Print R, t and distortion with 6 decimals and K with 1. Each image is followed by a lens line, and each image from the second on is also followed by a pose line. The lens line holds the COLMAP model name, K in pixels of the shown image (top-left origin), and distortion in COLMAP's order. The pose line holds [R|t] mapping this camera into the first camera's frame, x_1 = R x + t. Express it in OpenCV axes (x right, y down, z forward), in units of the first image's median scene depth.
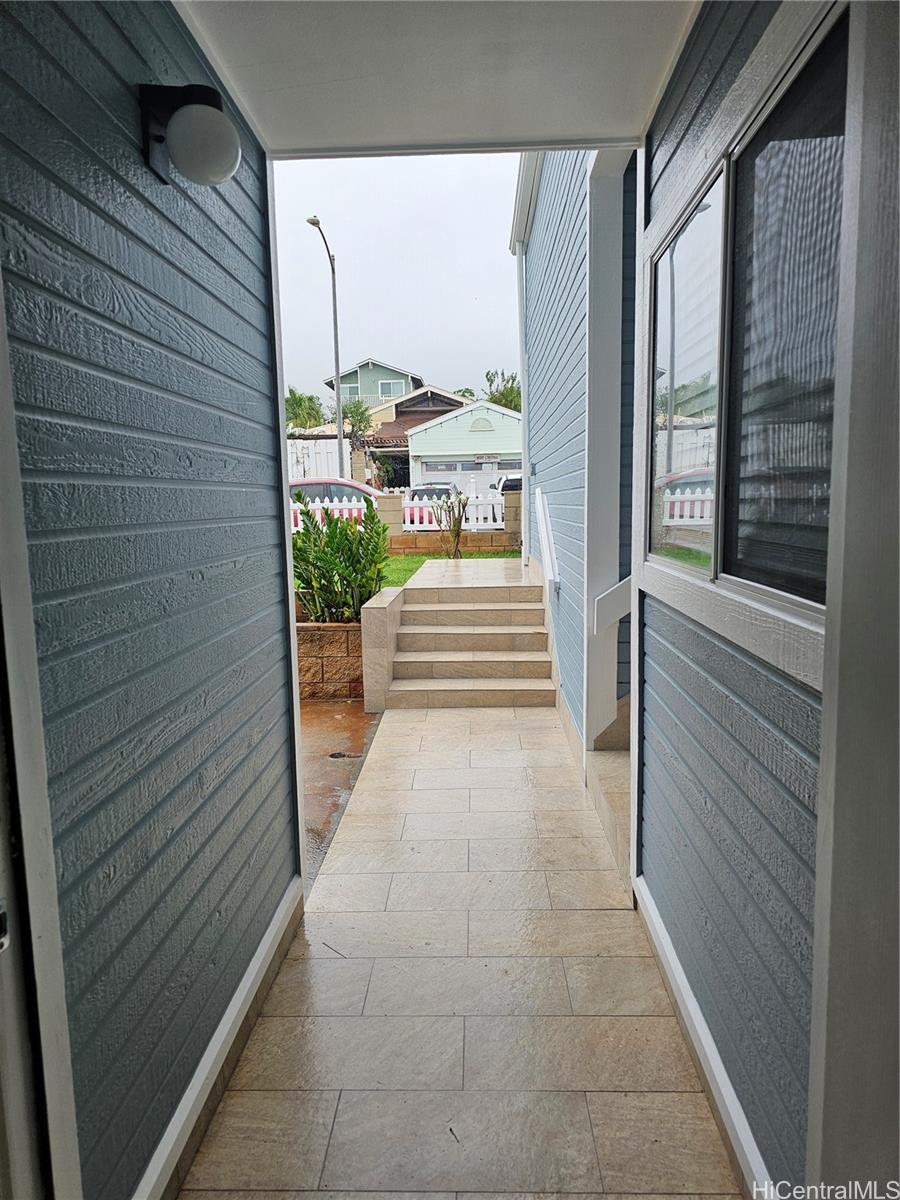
lens RADIAL K [[808.0, 0, 450.9], [0, 808.0, 602.2], [0, 0, 1]] dist [0.055212, -0.023256]
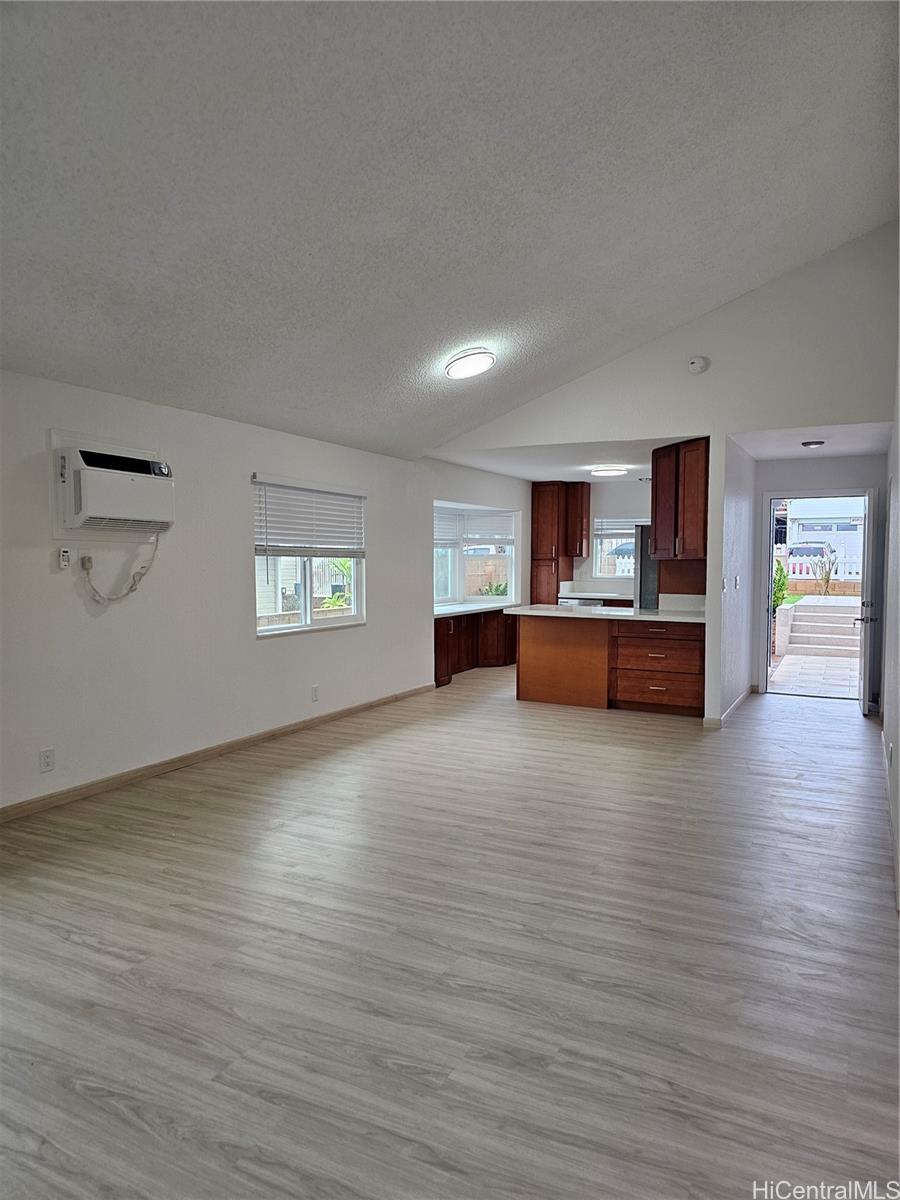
lens RADIAL K [[808.0, 0, 450.3], [0, 808.0, 601.4], [0, 0, 1]] dist [0.055212, -0.023256]
pose [[0.908529, 0.046444, -0.415233, 0.001983], [-0.071735, 0.996385, -0.045511, 0.047163], [0.411618, 0.071135, 0.908576, -0.438039]]
